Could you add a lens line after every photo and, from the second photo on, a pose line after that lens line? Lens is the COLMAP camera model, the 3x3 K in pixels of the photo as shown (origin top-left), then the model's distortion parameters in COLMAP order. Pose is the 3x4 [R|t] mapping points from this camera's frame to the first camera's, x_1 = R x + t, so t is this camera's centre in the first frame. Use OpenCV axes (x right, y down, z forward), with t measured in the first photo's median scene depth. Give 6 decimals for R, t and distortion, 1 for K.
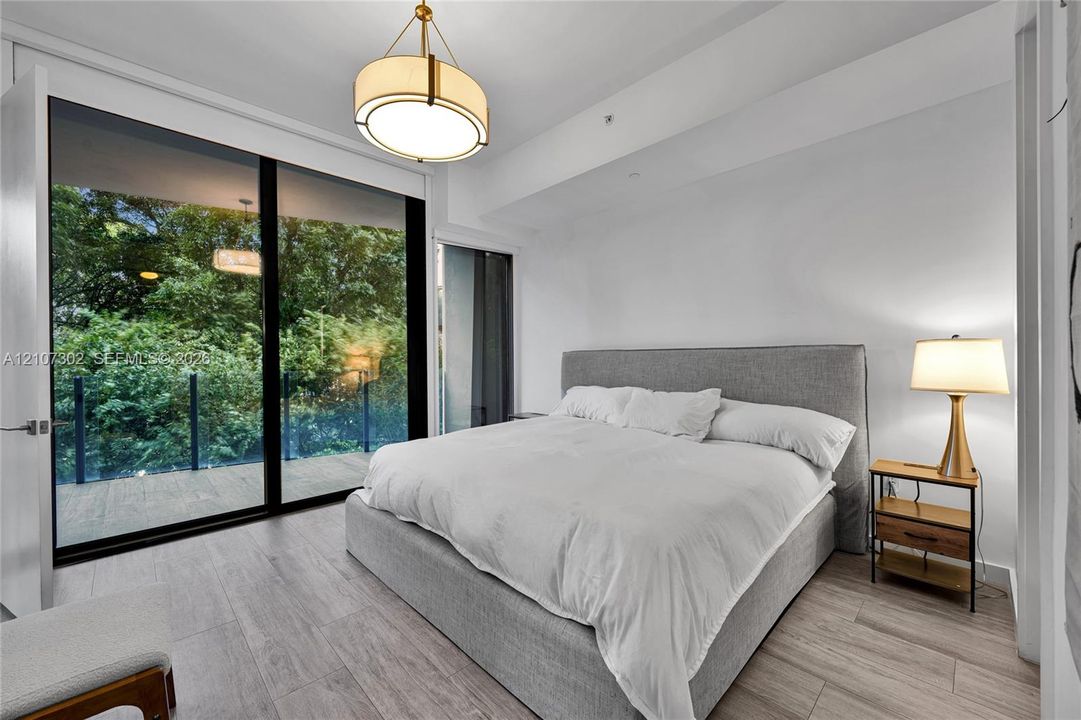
lens RADIAL K [[428.0, 0, 540.5], [0, 428.0, 360.0], [0, 0, 1]] dist [0.000020, 0.000556]
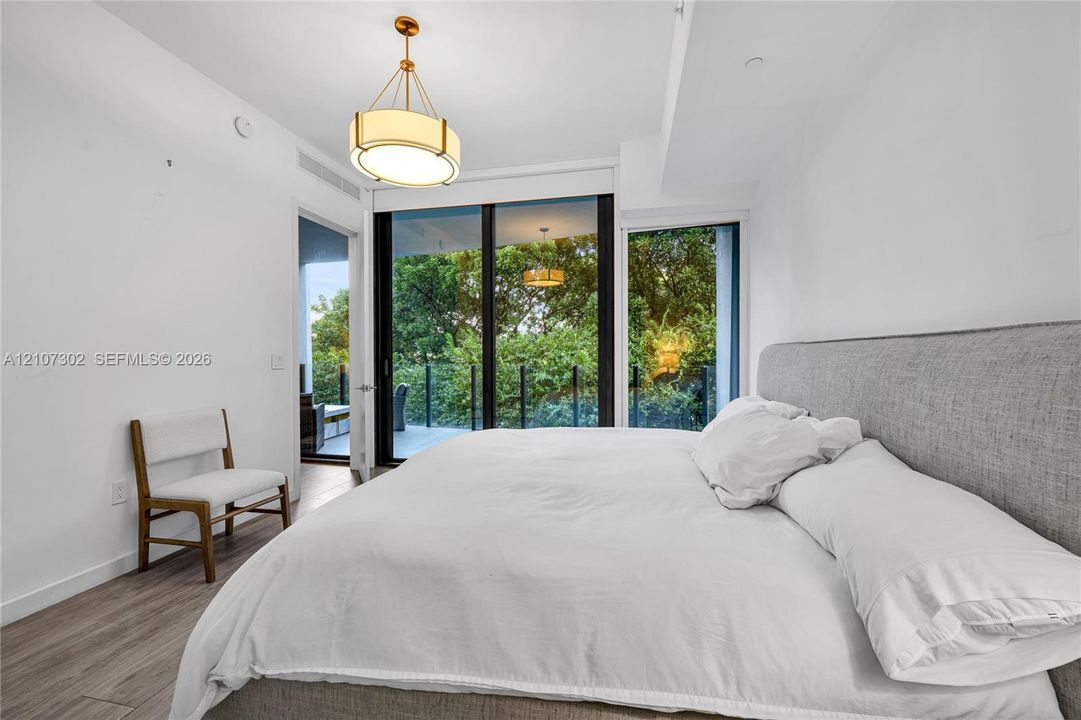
lens RADIAL K [[428.0, 0, 540.5], [0, 428.0, 360.0], [0, 0, 1]] dist [0.000020, 0.000556]
pose [[0.557425, 0.014102, -0.830107, 0.579828], [-0.001752, 0.999873, 0.015810, -0.007312], [0.830225, -0.007359, 0.557380, 0.399280]]
